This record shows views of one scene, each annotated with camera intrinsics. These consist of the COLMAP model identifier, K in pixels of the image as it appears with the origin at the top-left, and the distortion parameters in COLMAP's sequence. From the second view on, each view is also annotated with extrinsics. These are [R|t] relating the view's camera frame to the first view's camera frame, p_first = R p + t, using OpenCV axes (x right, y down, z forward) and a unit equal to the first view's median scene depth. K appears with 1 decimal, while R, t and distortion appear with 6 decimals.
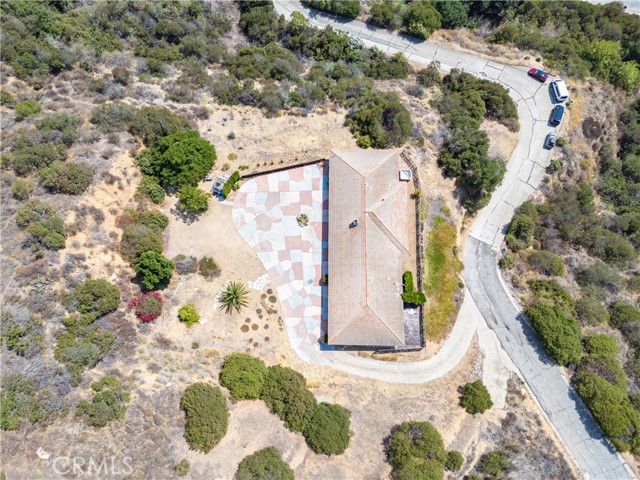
lens RADIAL K [[467.8, 0, 321.4], [0, 467.8, 239.4], [0, 0, 1]] dist [0.077142, -0.081529]
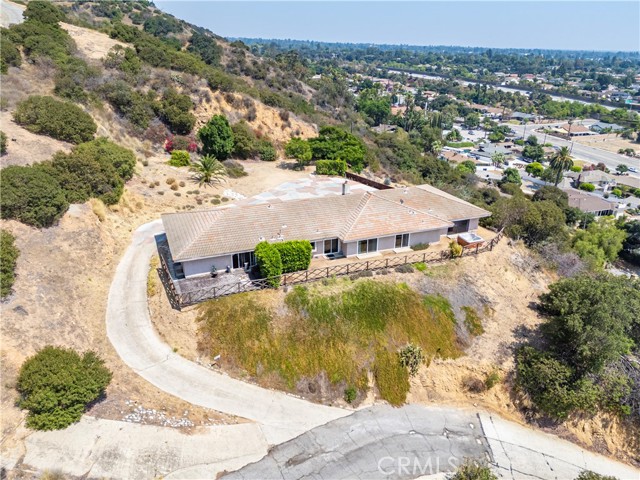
lens RADIAL K [[467.8, 0, 321.4], [0, 467.8, 239.4], [0, 0, 1]] dist [0.077142, -0.081529]
pose [[0.384573, 0.334765, -0.860253, 0.655557], [-0.890632, 0.379533, -0.250460, 0.188752], [0.242649, 0.862489, 0.444110, 0.734829]]
